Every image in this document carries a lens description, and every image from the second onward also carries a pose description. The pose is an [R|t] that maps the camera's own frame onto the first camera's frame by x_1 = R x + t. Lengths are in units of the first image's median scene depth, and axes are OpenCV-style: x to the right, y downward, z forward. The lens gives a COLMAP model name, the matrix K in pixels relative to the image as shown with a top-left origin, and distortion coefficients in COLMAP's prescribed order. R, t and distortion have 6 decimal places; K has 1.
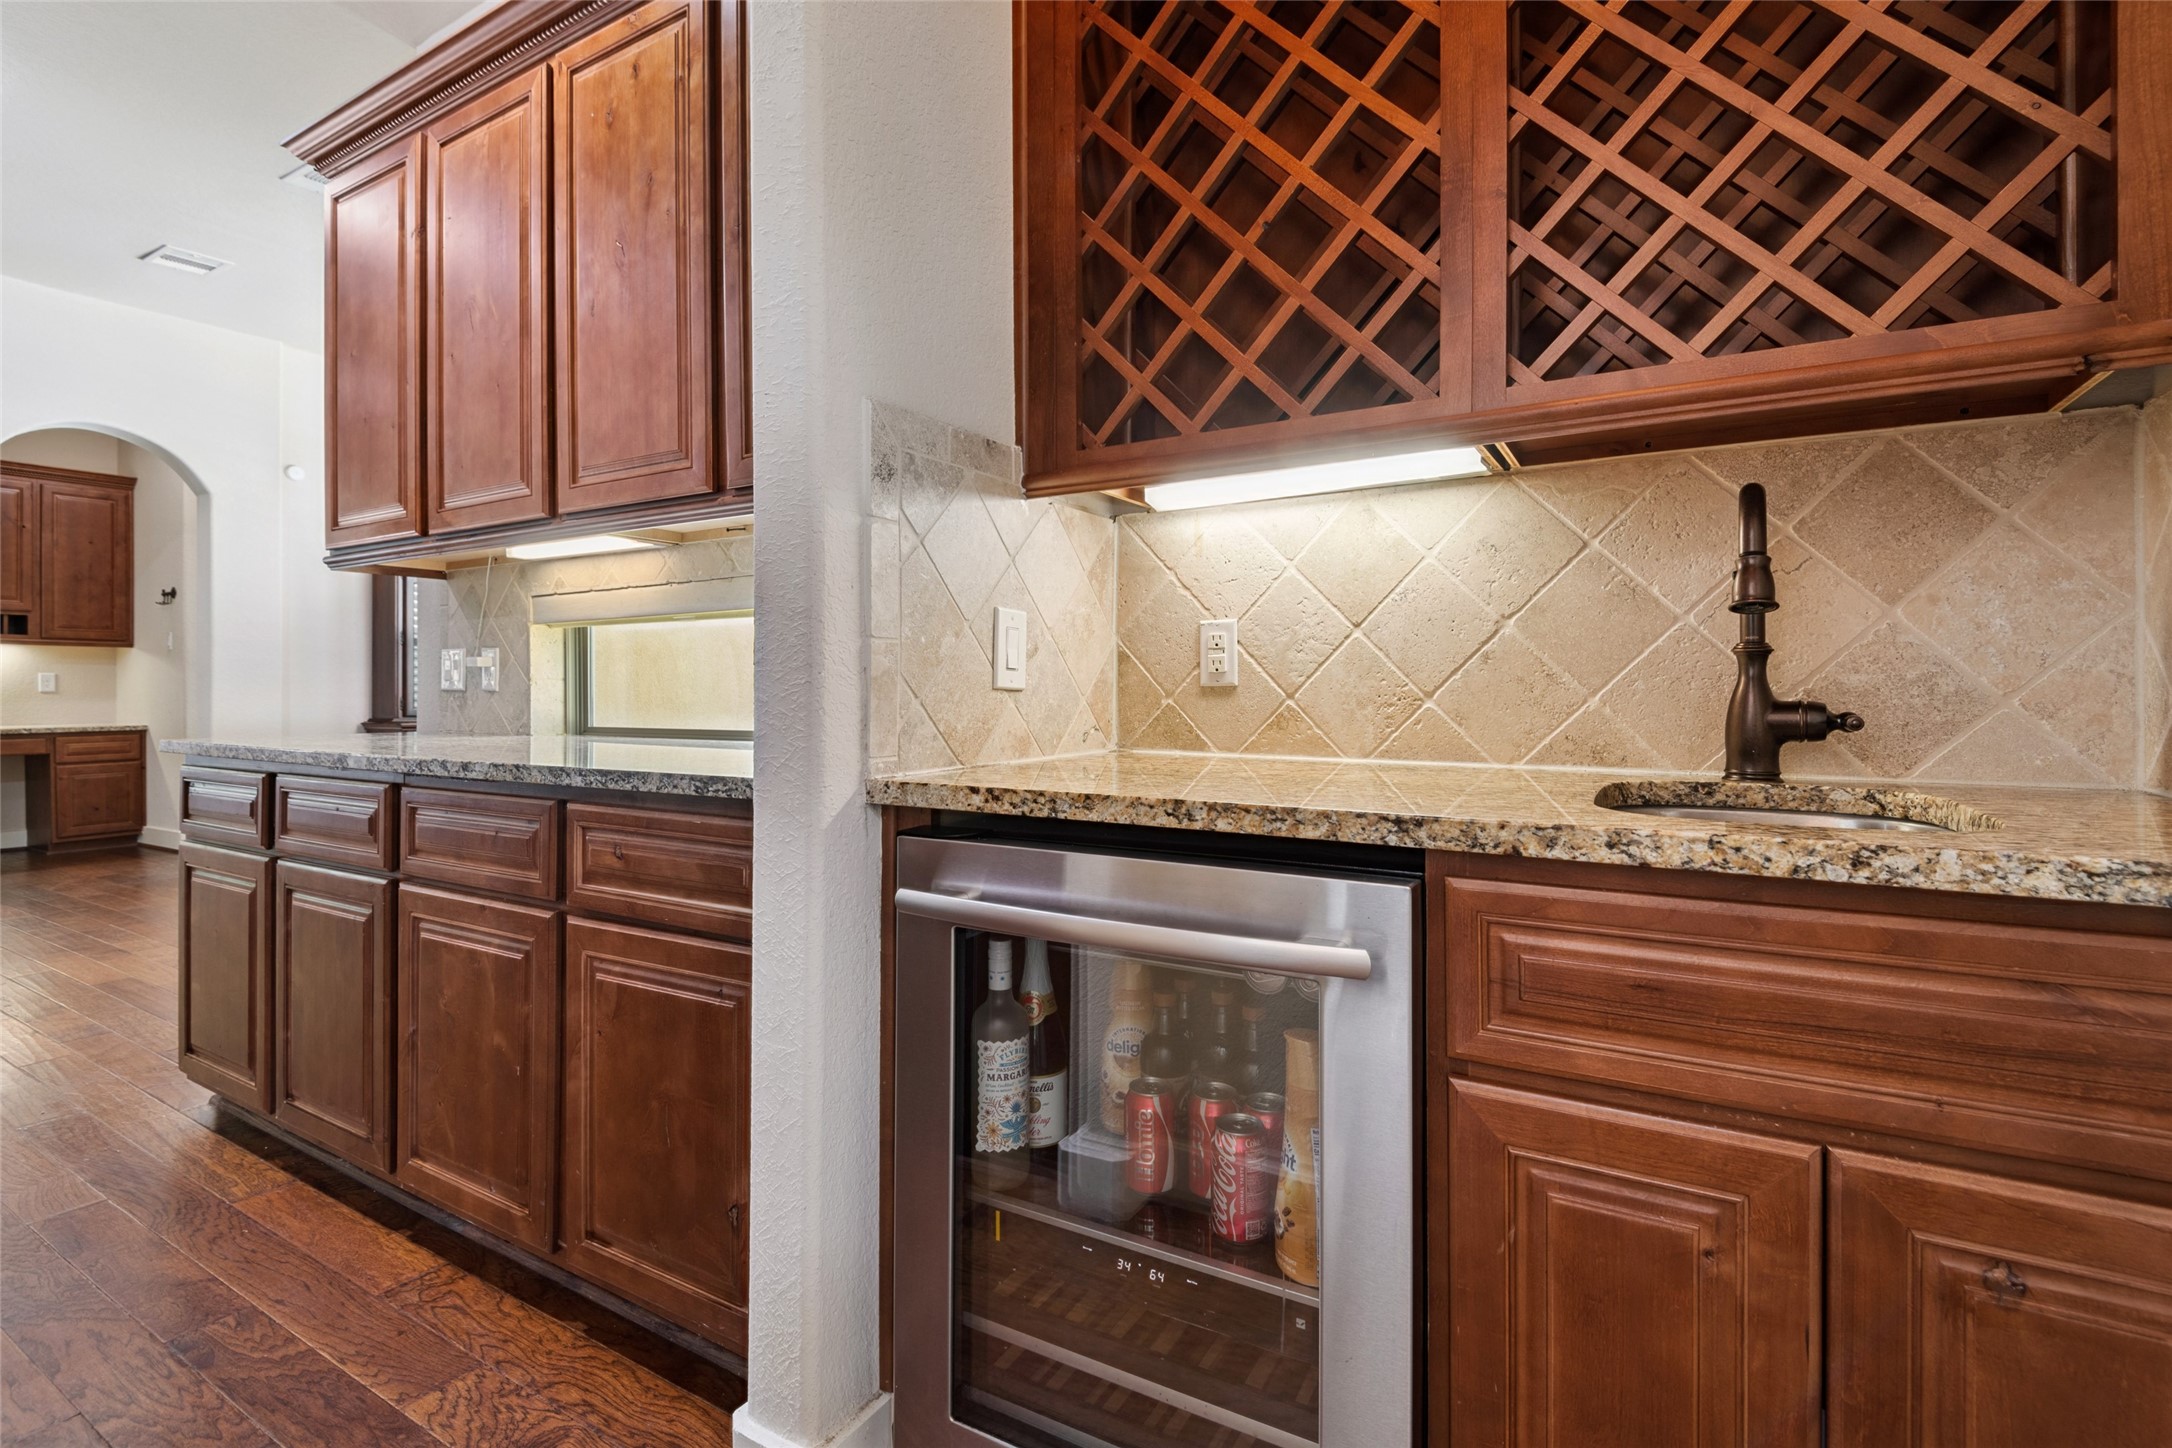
lens RADIAL K [[1012.1, 0, 1079.1], [0, 1012.1, 711.9], [0, 0, 1]] dist [-0.002846, -0.001154]
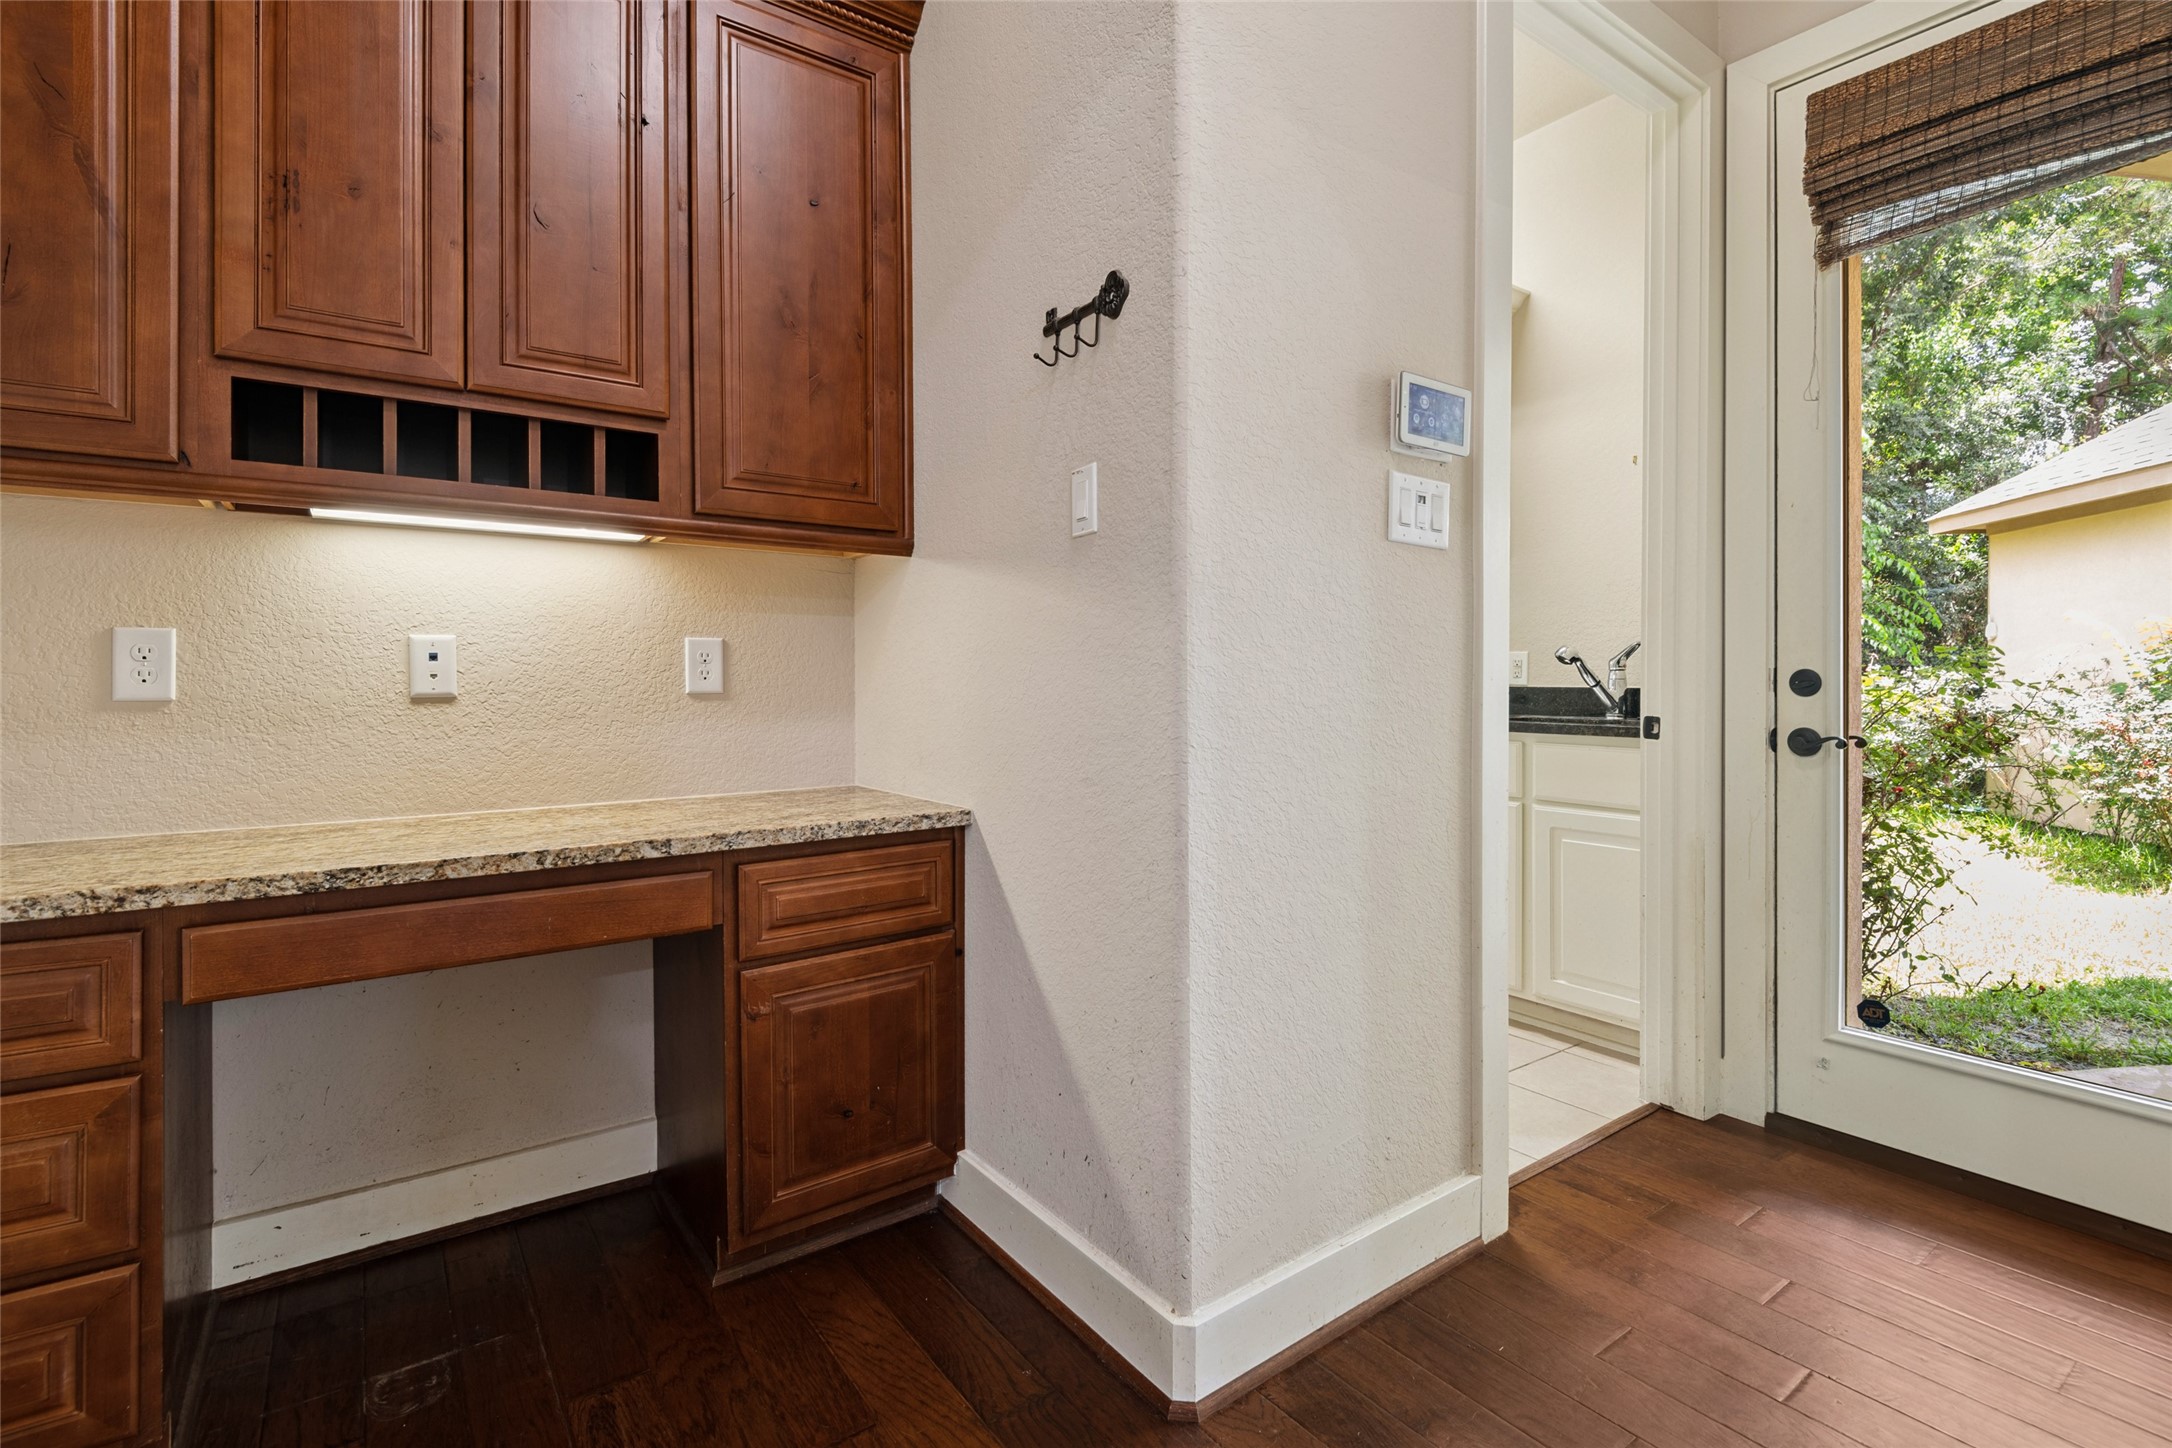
lens RADIAL K [[1012.1, 0, 1090.8], [0, 1012.1, 712.4], [0, 0, 1]] dist [-0.002846, -0.001154]
pose [[0.924011, 0.005831, -0.382321, -0.788313], [-0.001858, 0.999940, 0.010760, -0.018416], [0.382361, -0.009232, 0.923967, 0.750984]]
